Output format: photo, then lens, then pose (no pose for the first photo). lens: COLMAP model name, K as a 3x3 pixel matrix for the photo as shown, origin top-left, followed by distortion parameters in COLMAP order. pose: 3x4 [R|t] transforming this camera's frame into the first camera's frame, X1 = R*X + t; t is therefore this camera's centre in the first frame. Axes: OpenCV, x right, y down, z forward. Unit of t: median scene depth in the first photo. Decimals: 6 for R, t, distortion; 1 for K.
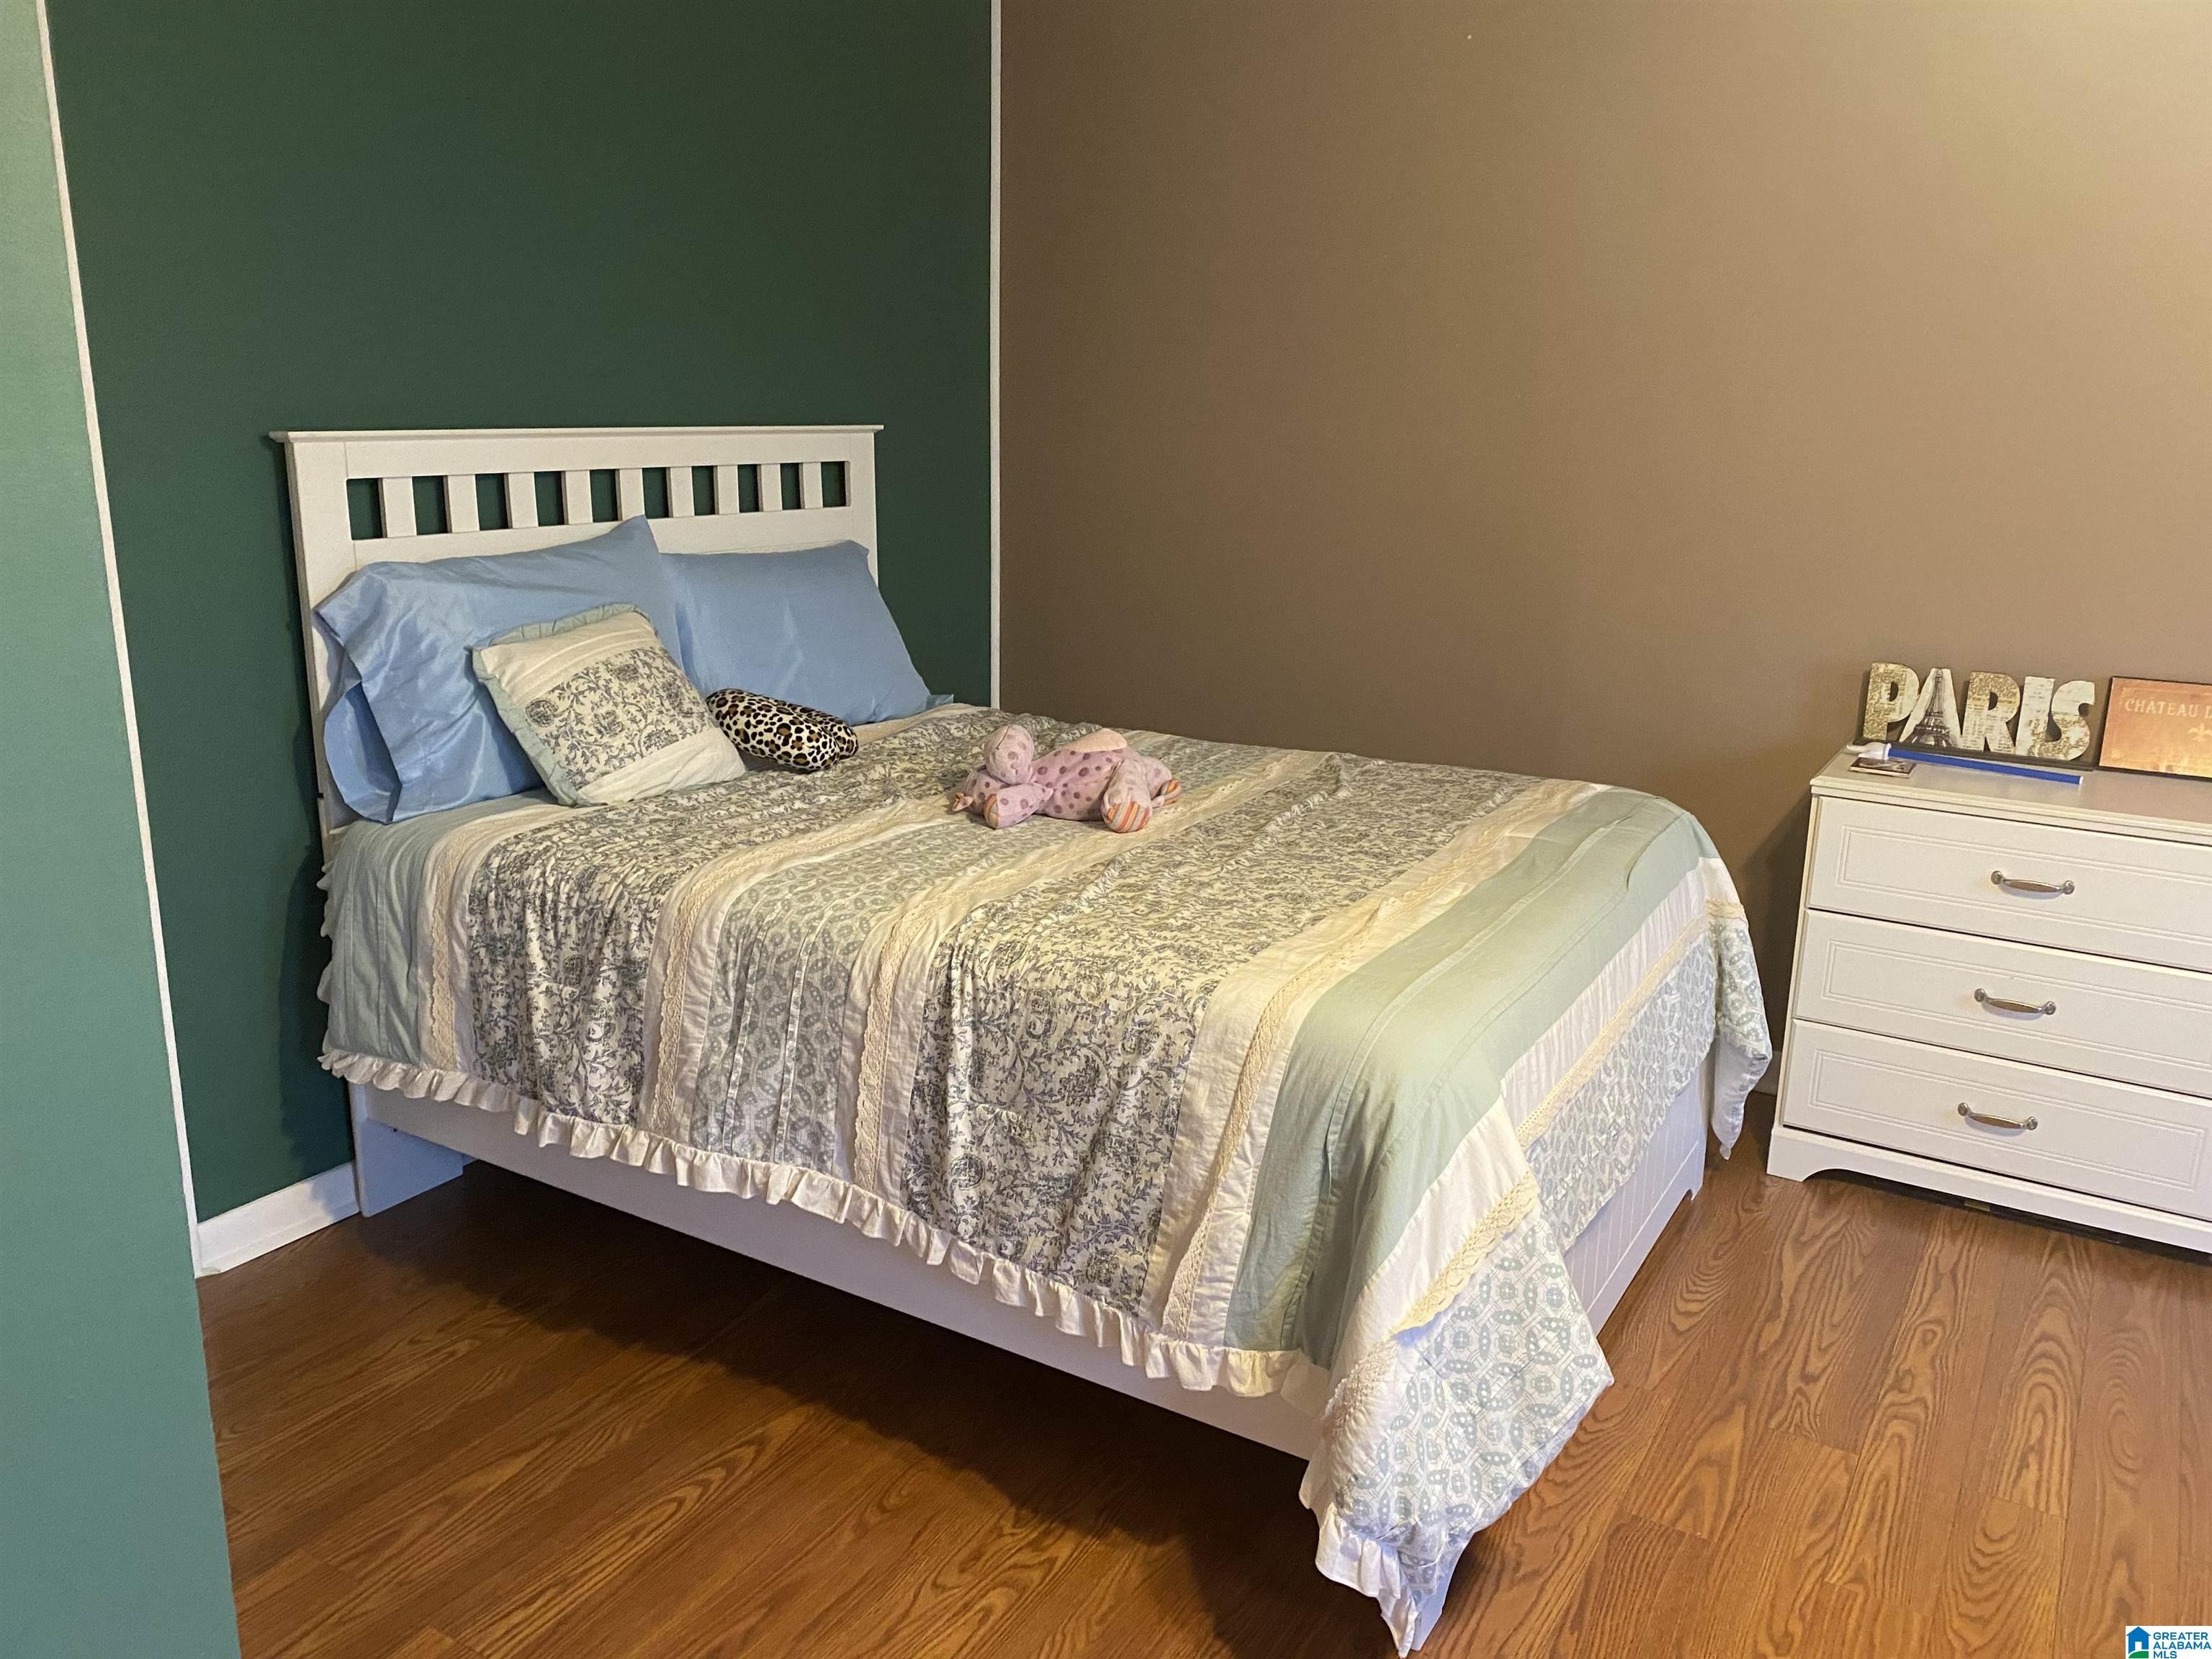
lens RADIAL K [[1682.7, 0, 1111.7], [0, 1682.7, 793.7], [0, 0, 1]] dist [0.147662, -0.335773]
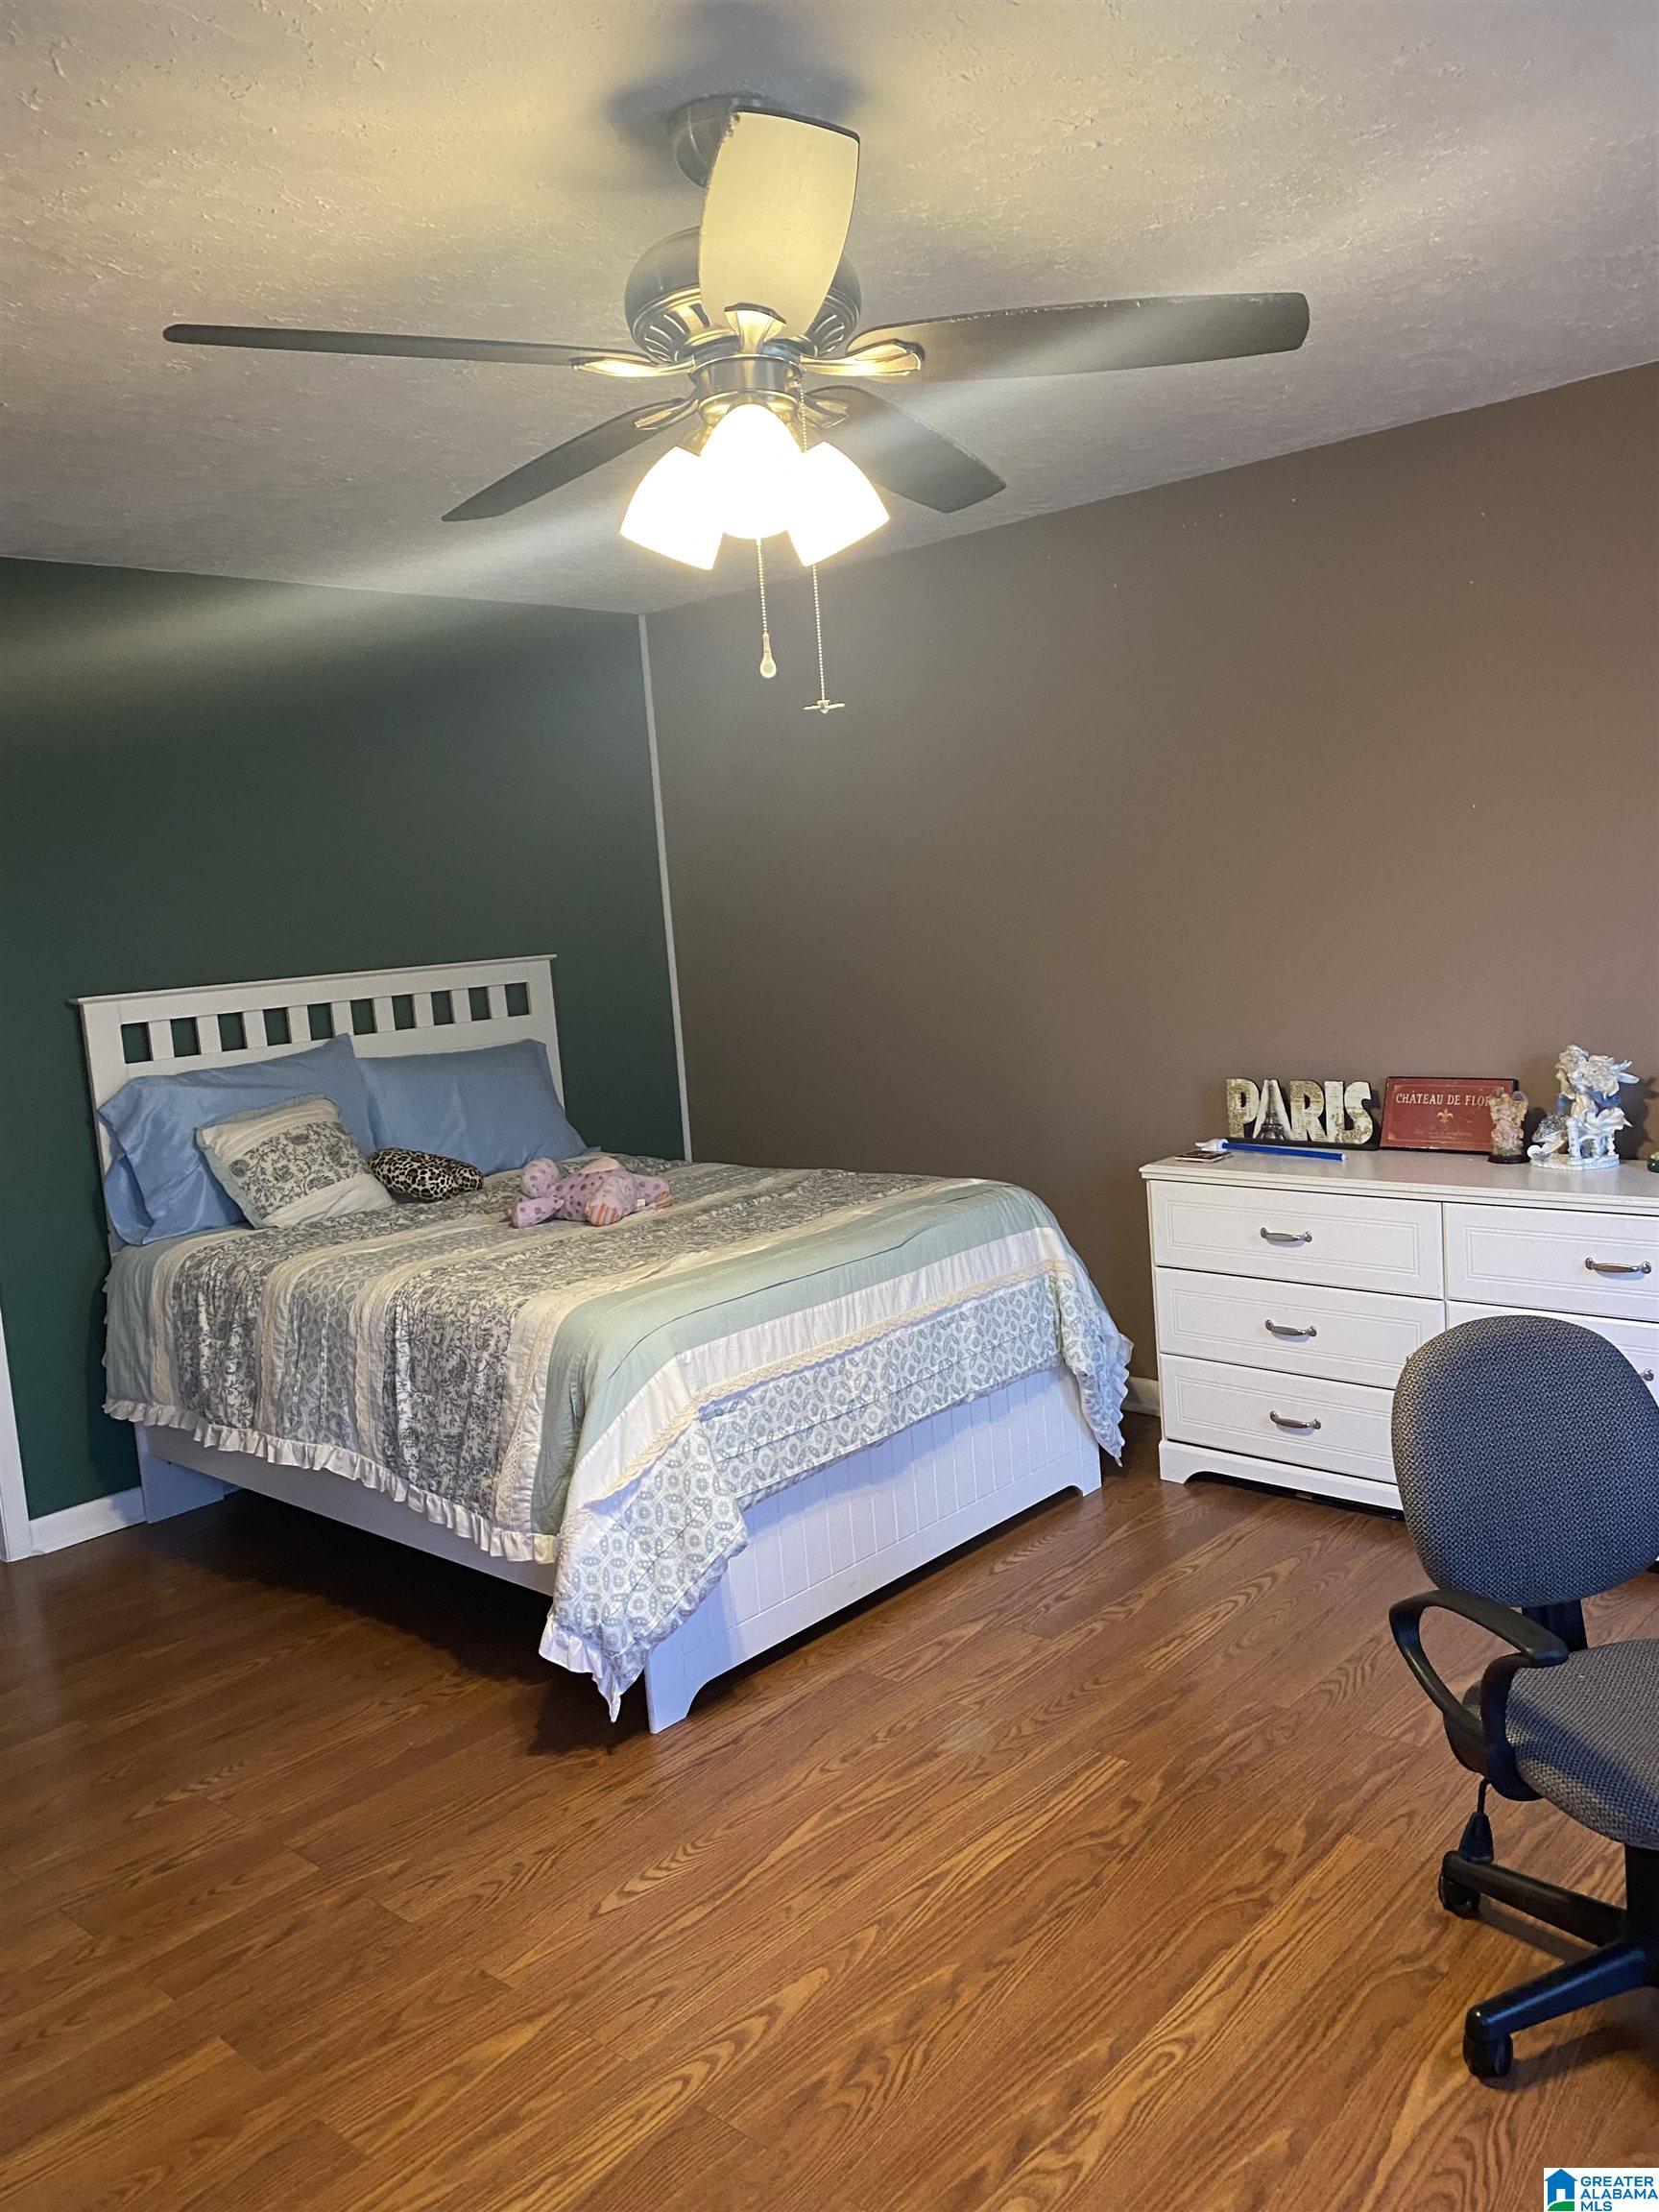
lens RADIAL K [[1682.7, 0, 876.7], [0, 1682.7, 1099.6], [0, 0, 1]] dist [0.147662, -0.335773]
pose [[0.980643, -0.063654, -0.185168, 0.555410], [0.043701, 0.992980, -0.109913, 0.091280], [0.190864, 0.099694, 0.976541, -0.409947]]
